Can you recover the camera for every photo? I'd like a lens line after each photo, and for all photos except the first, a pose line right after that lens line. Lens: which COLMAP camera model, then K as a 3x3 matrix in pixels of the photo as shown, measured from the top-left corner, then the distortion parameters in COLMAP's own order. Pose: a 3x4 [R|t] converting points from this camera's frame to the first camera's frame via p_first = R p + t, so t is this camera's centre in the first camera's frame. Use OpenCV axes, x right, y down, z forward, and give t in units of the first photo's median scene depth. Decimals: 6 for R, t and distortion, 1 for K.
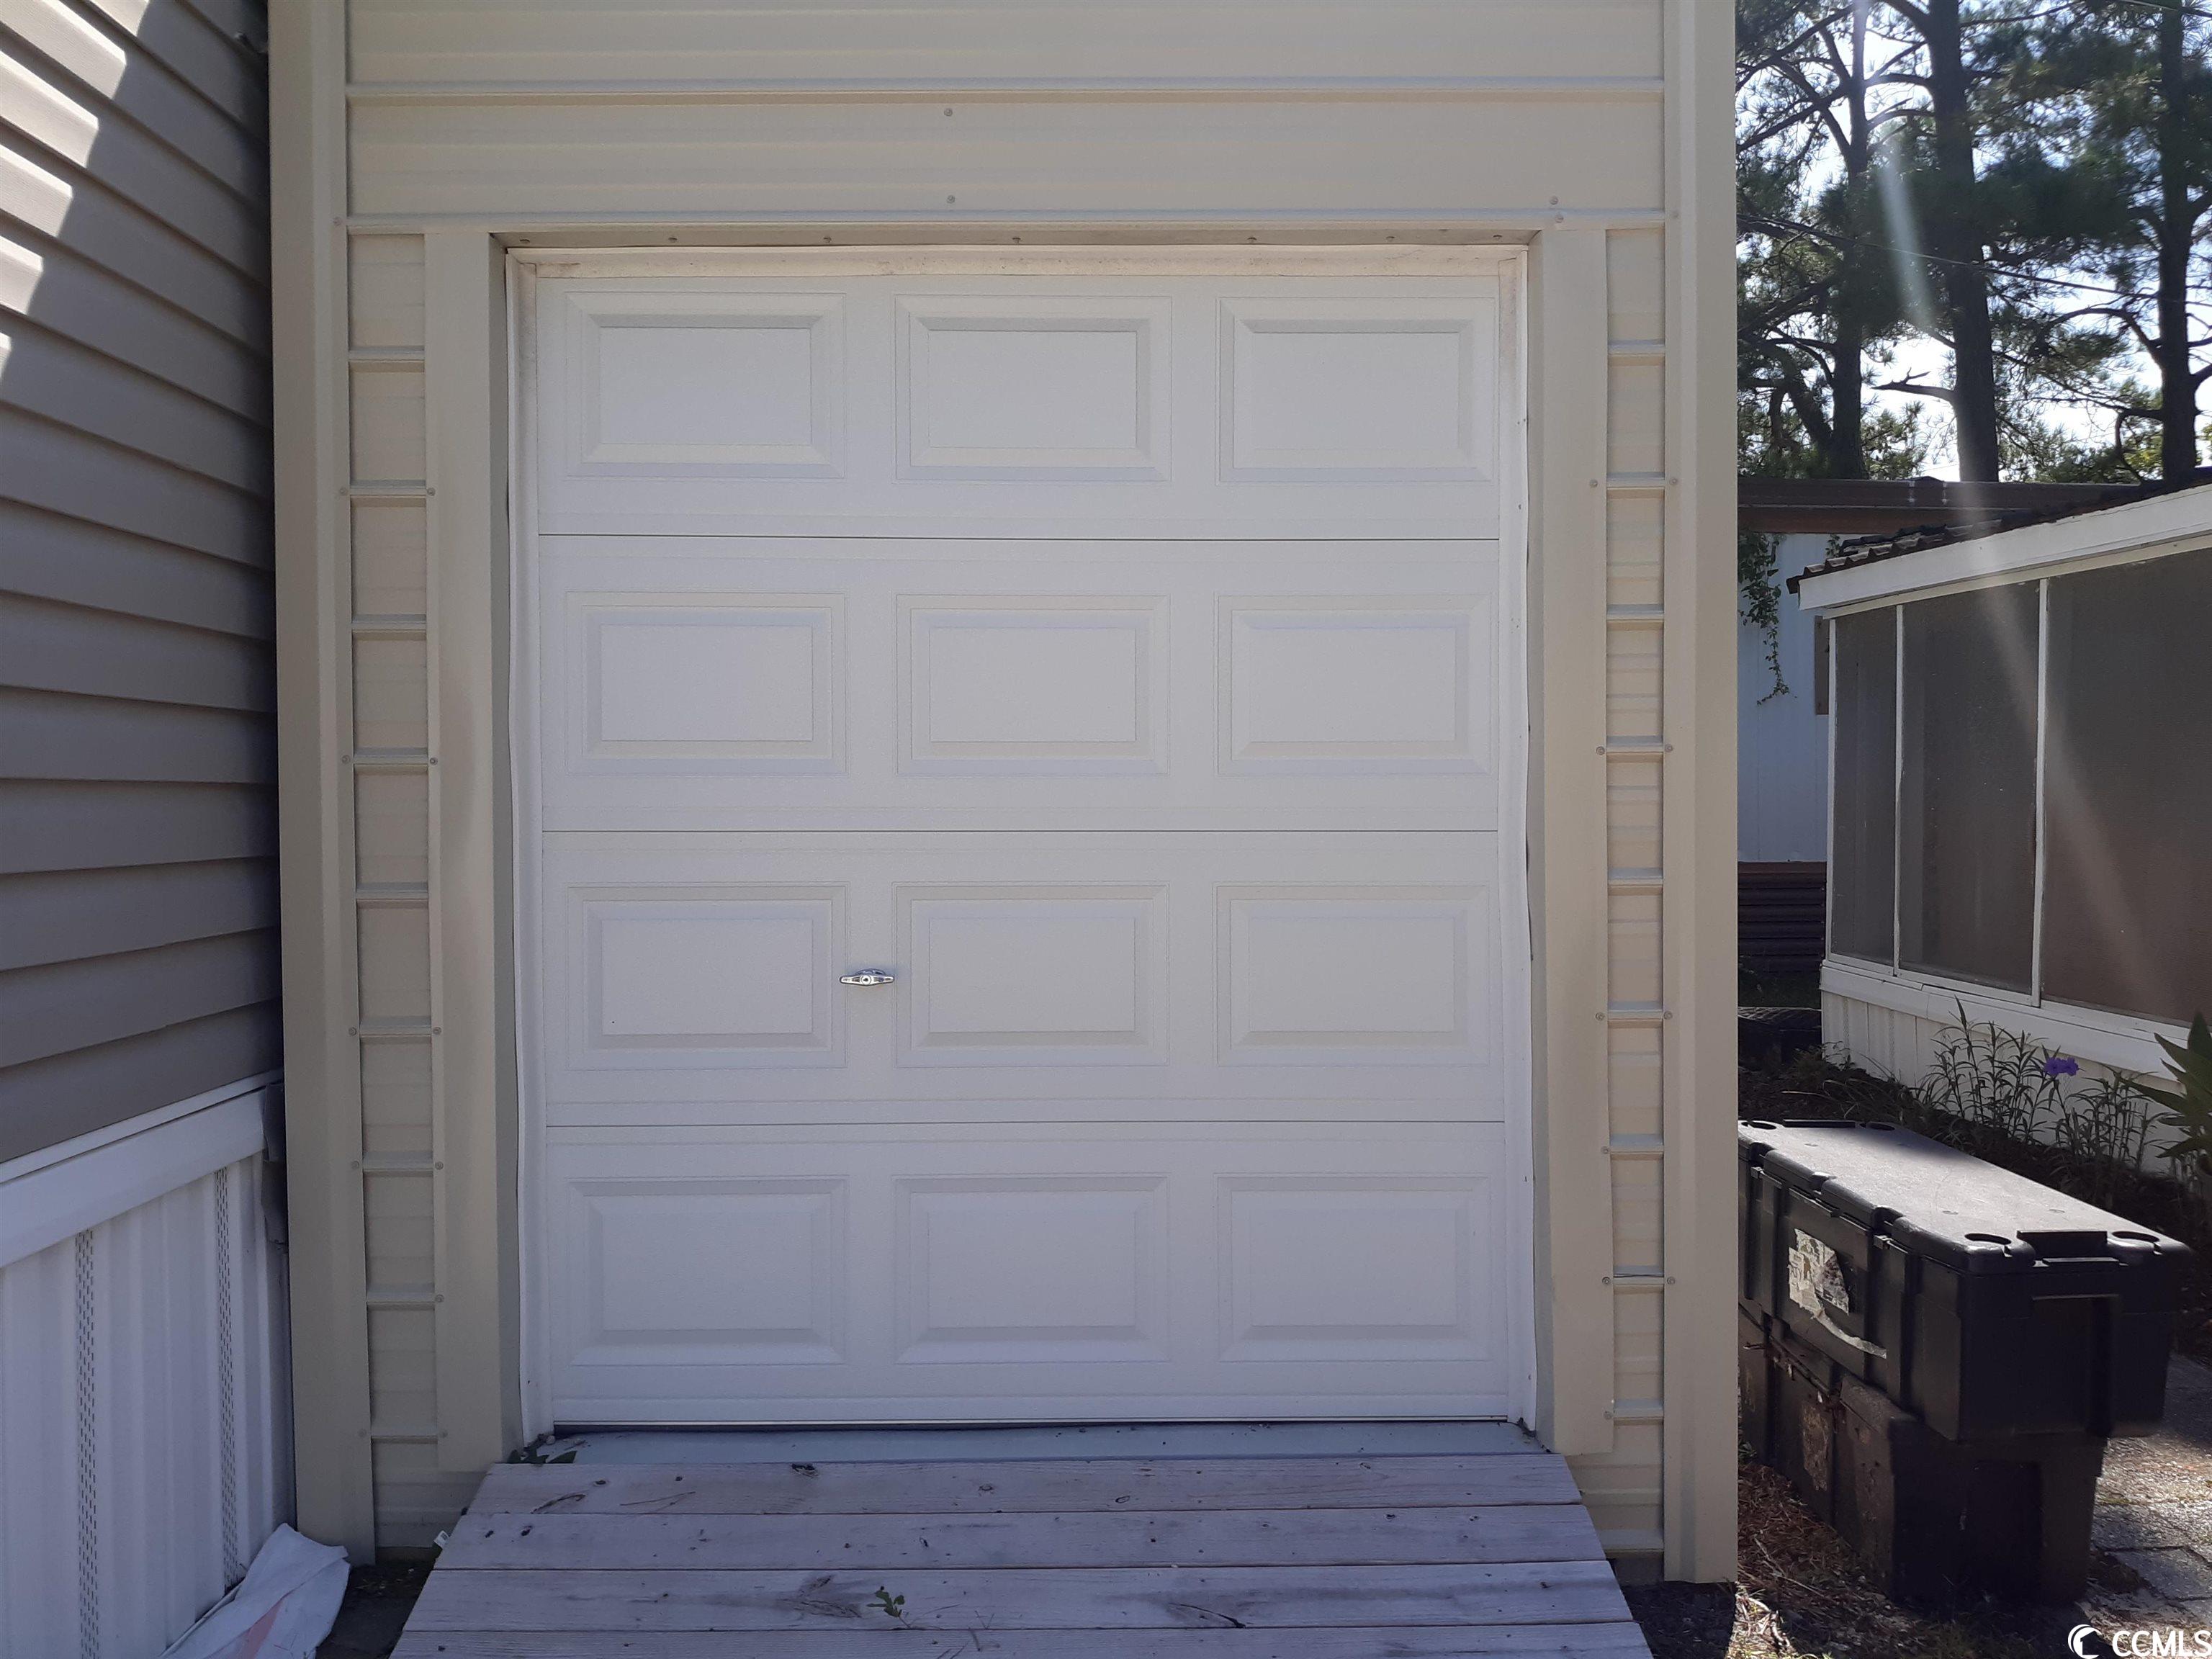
lens RADIAL K [[1844.3, 0, 1118.8], [0, 1844.3, 832.4], [0, 0, 1]] dist [0.013590, -0.055499]
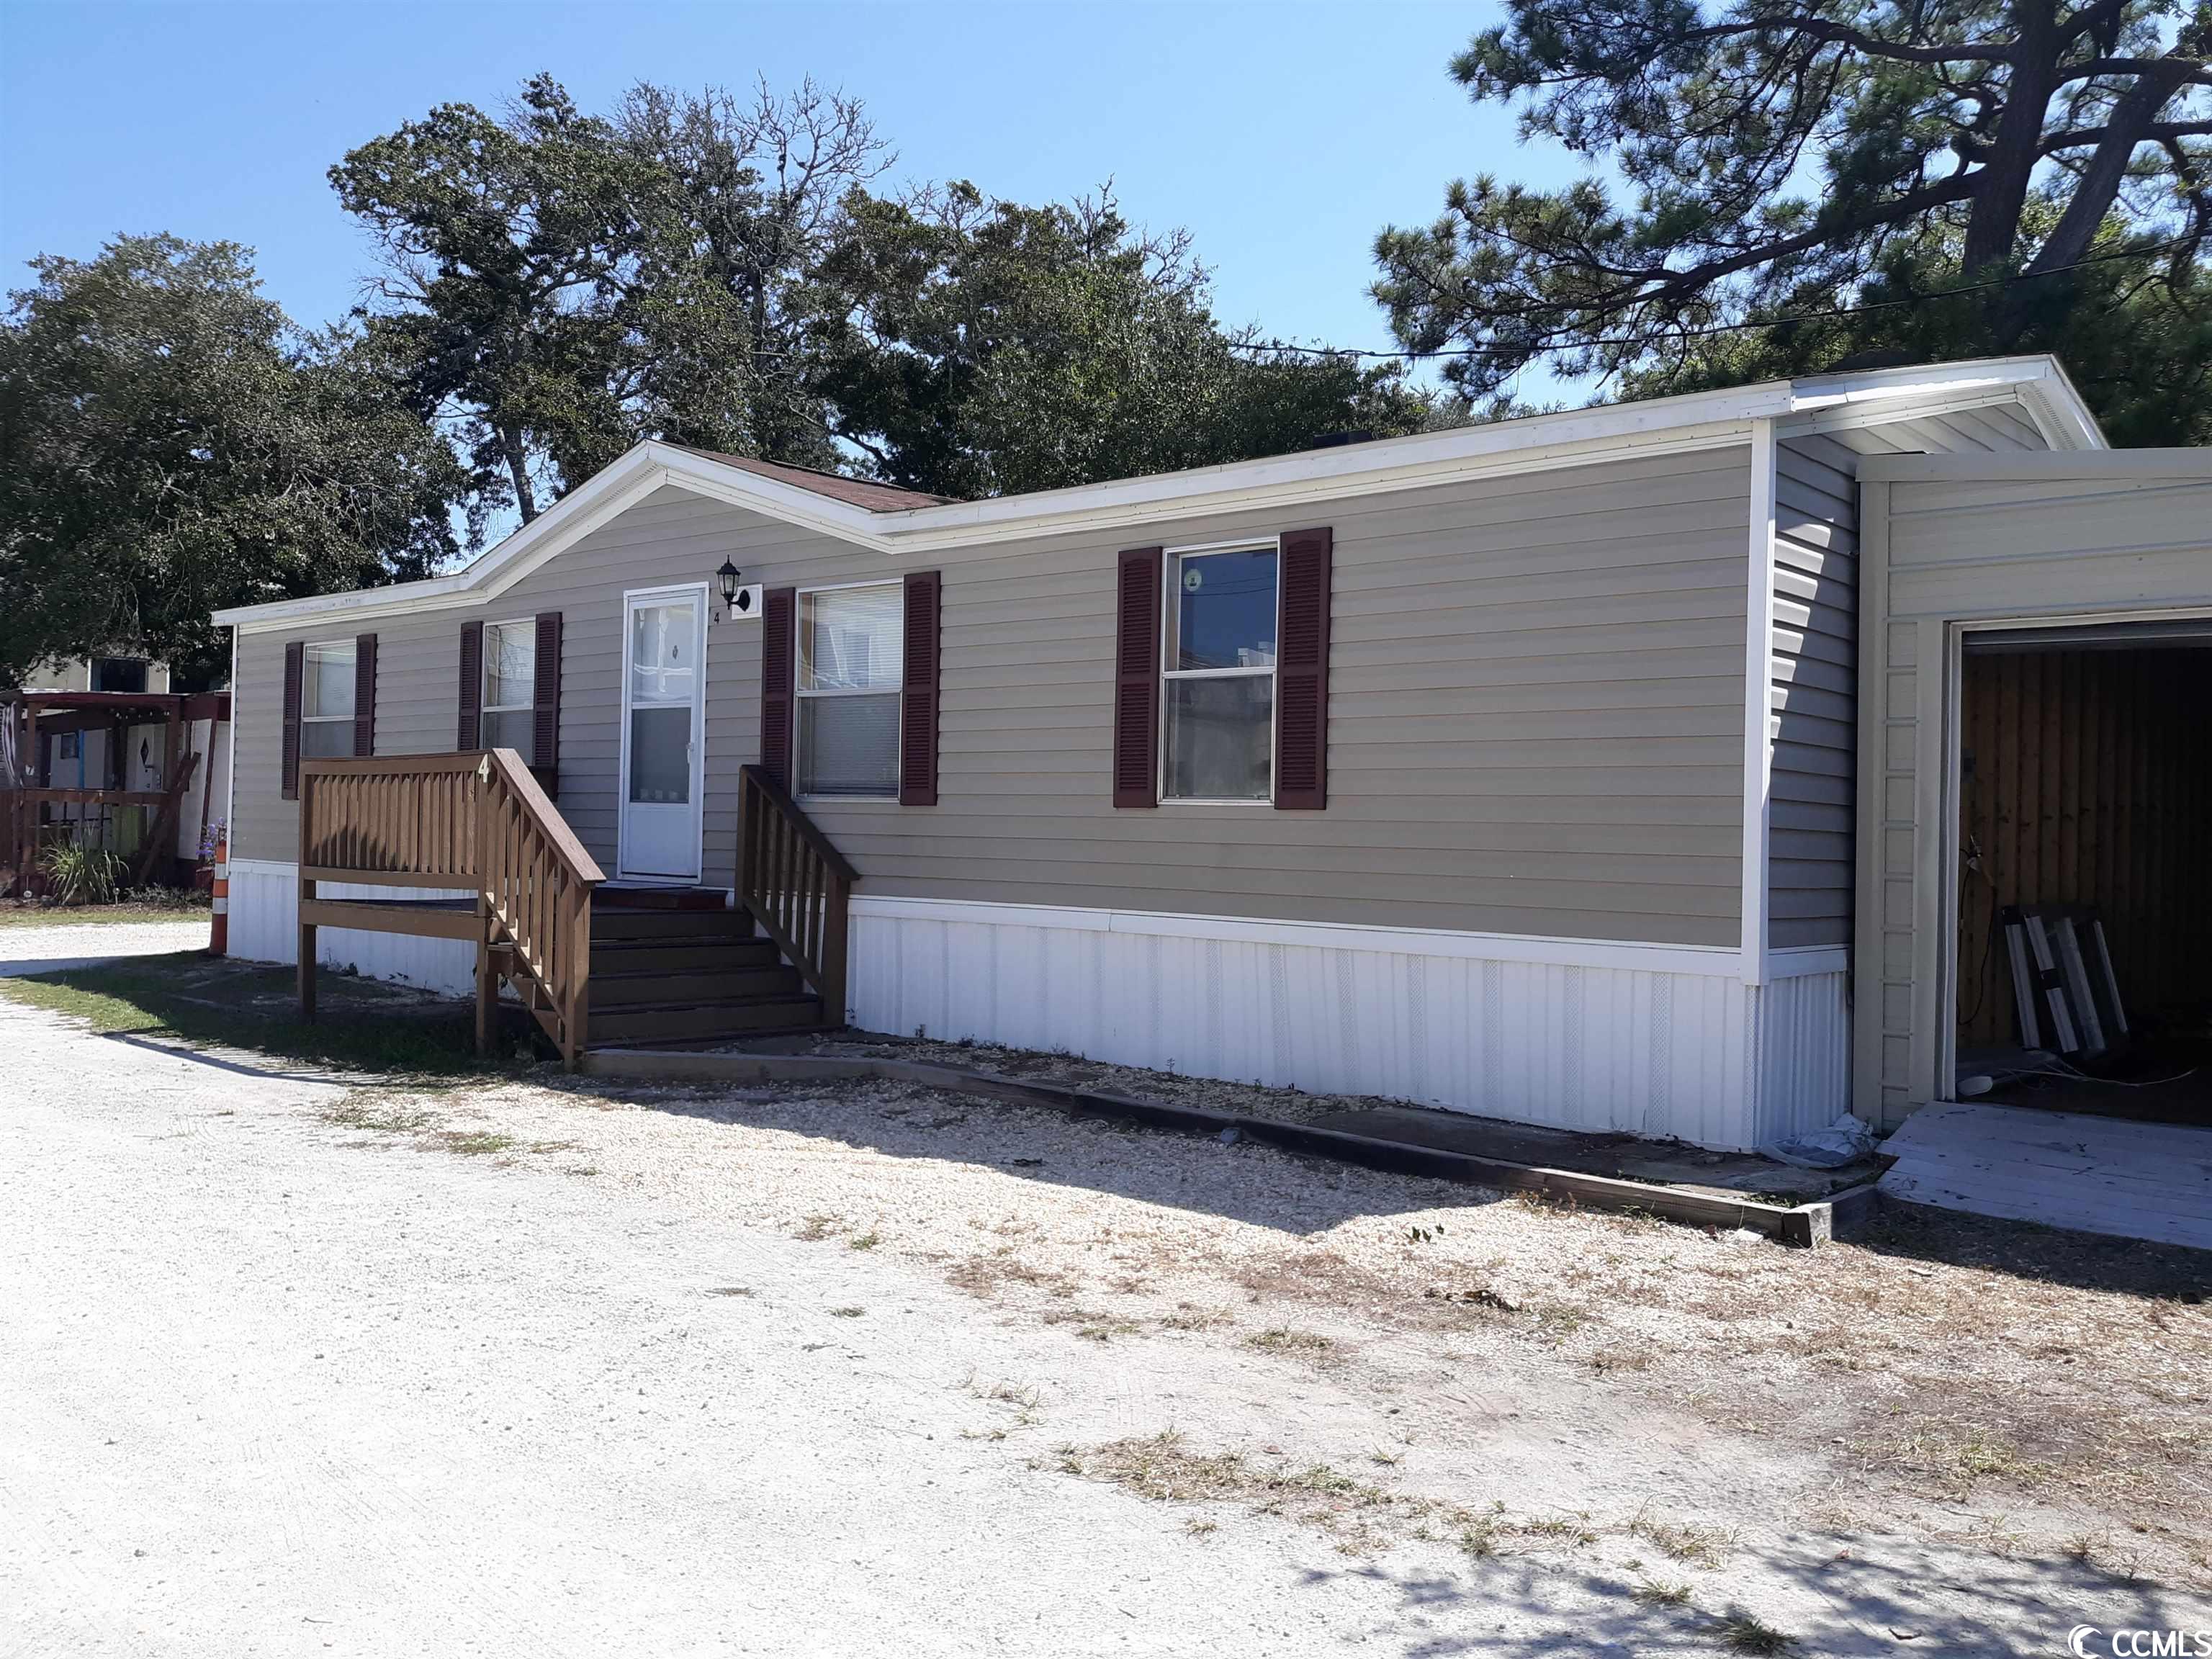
lens RADIAL K [[1844.3, 0, 1118.1], [0, 1844.3, 825.5], [0, 0, 1]] dist [0.013590, -0.055499]
pose [[0.685405, 0.016296, -0.727980, 0.738217], [-0.035729, 0.999298, -0.011270, 0.029968], [0.727285, 0.033734, 0.685506, -1.568889]]
